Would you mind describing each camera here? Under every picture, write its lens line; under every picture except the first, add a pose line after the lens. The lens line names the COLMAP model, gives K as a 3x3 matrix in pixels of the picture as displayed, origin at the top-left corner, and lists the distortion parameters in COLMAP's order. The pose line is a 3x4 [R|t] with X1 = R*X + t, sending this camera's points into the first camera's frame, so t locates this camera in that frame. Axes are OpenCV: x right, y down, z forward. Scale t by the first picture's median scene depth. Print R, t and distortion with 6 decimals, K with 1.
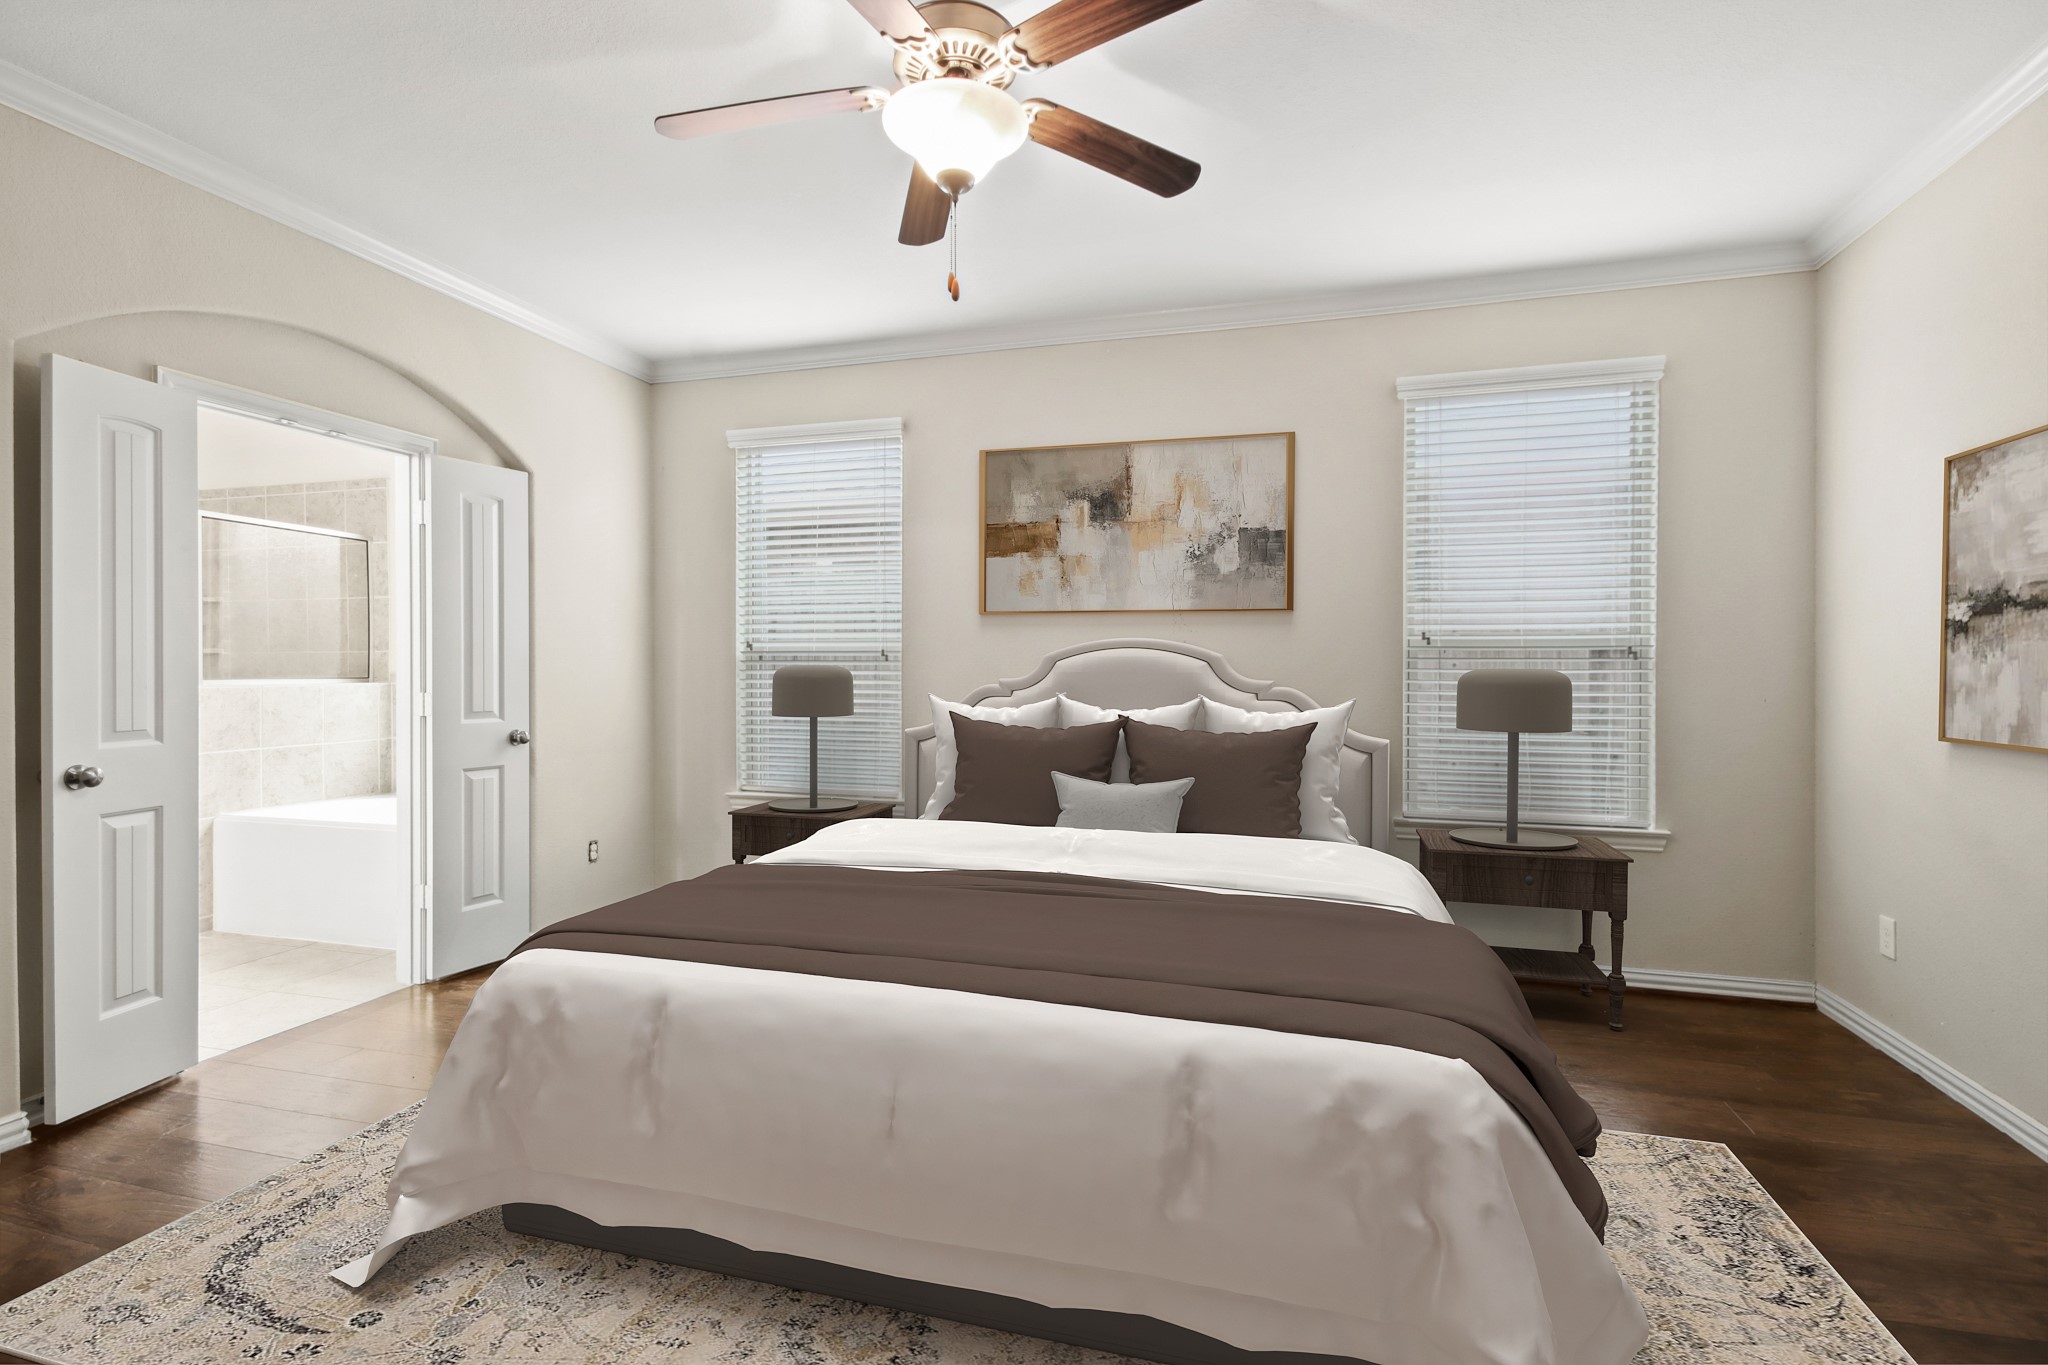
lens RADIAL K [[967.7, 0, 1027.0], [0, 967.7, 689.3], [0, 0, 1]] dist [0.022254, -0.004028]
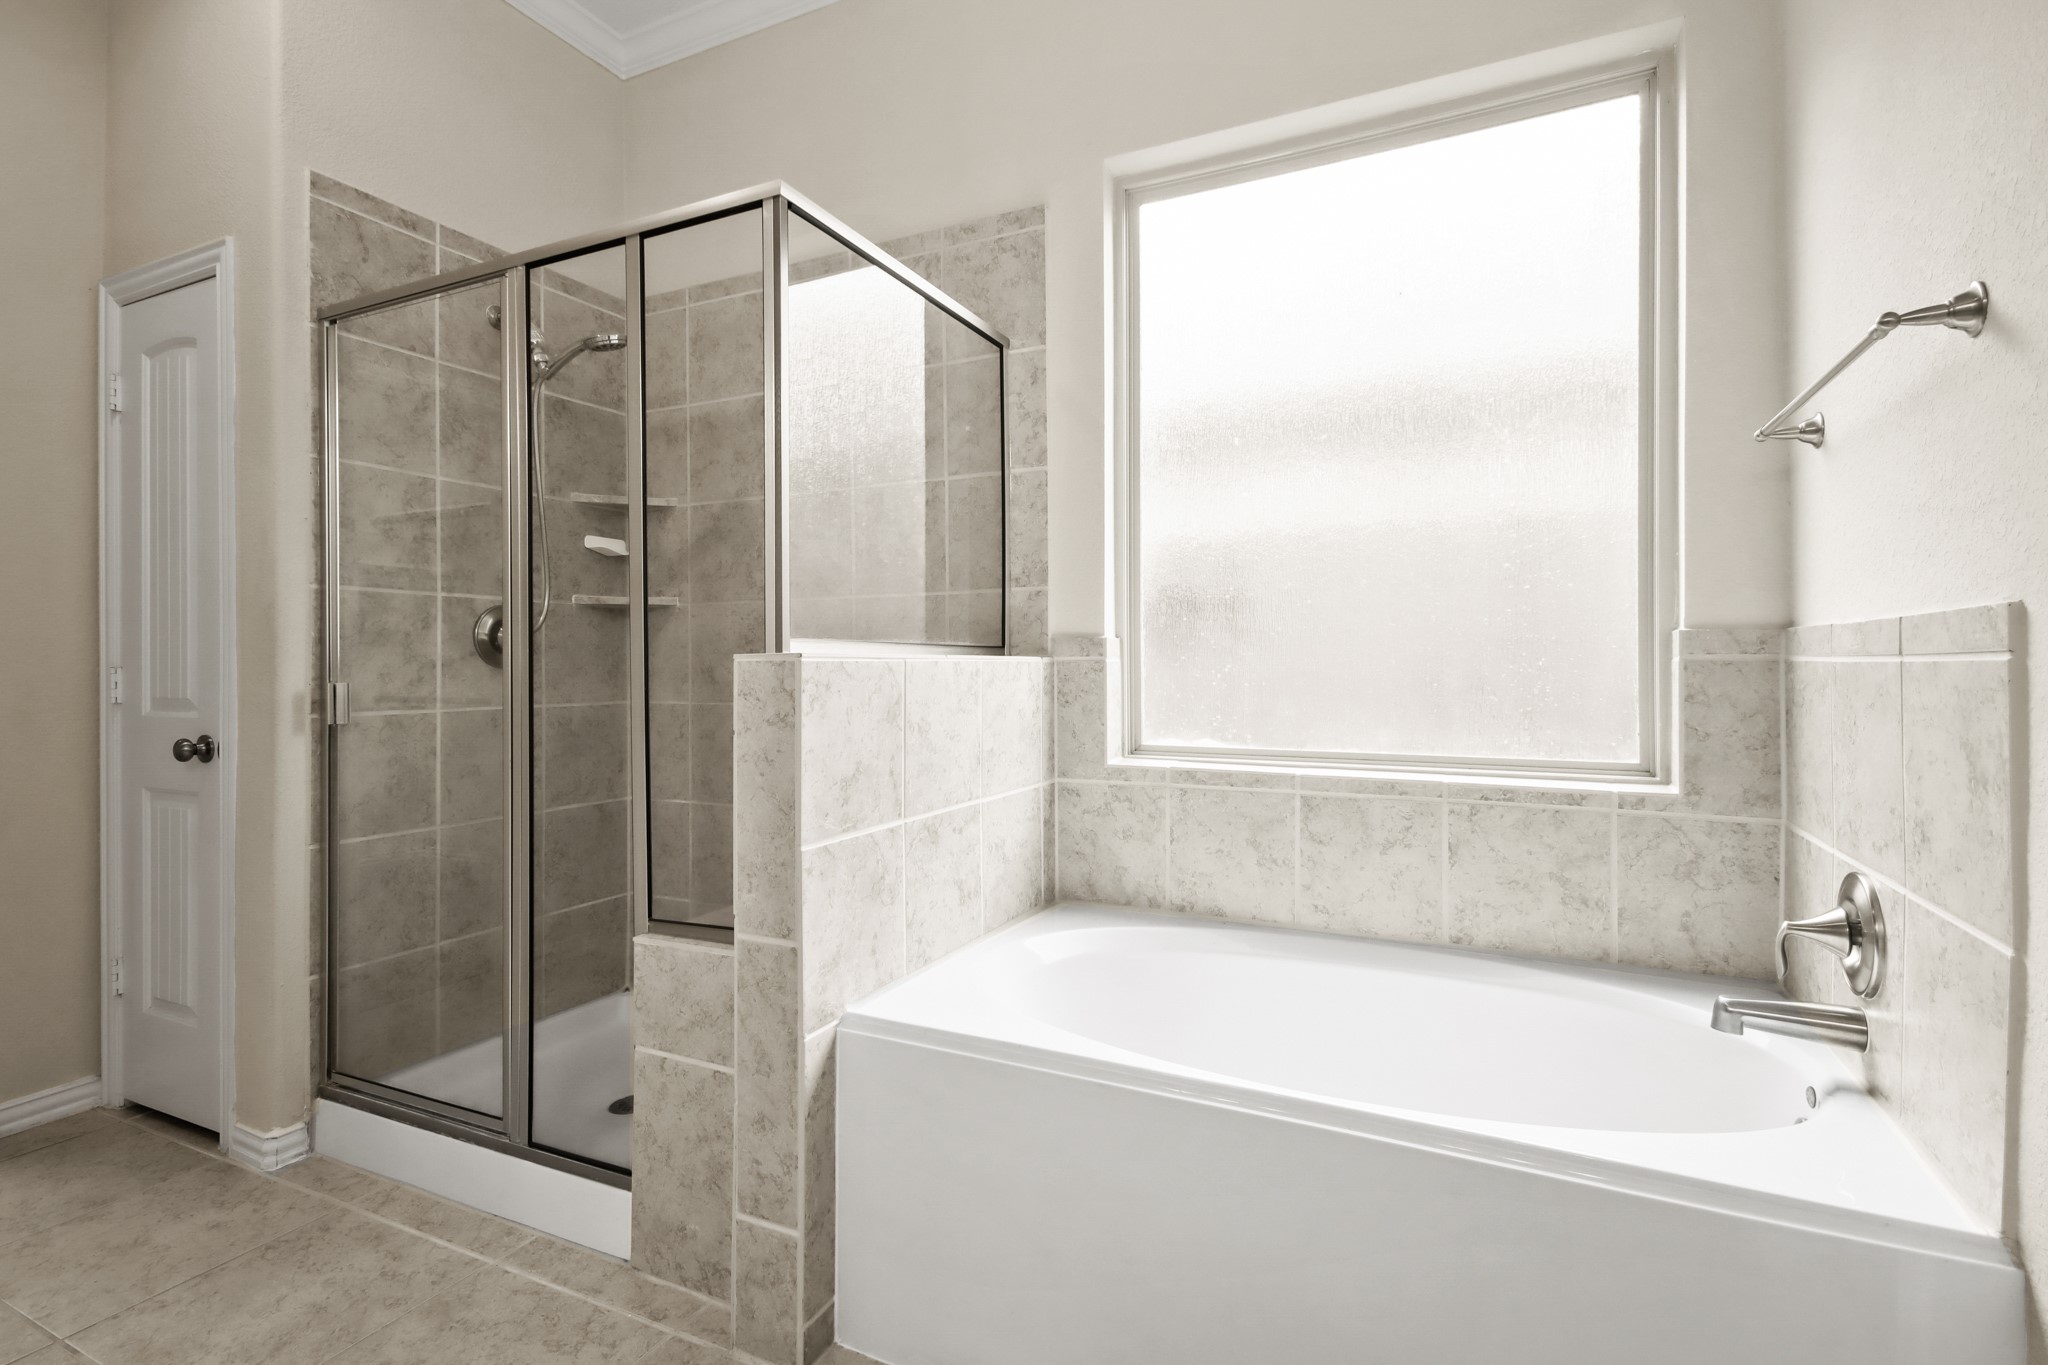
lens RADIAL K [[967.7, 0, 1028.3], [0, 967.7, 676.4], [0, 0, 1]] dist [0.022254, -0.004028]
pose [[0.987153, -0.003586, -0.159736, -0.591979], [0.001847, 0.999937, -0.011031, 0.007038], [0.159765, 0.010594, 0.987098, 0.556847]]
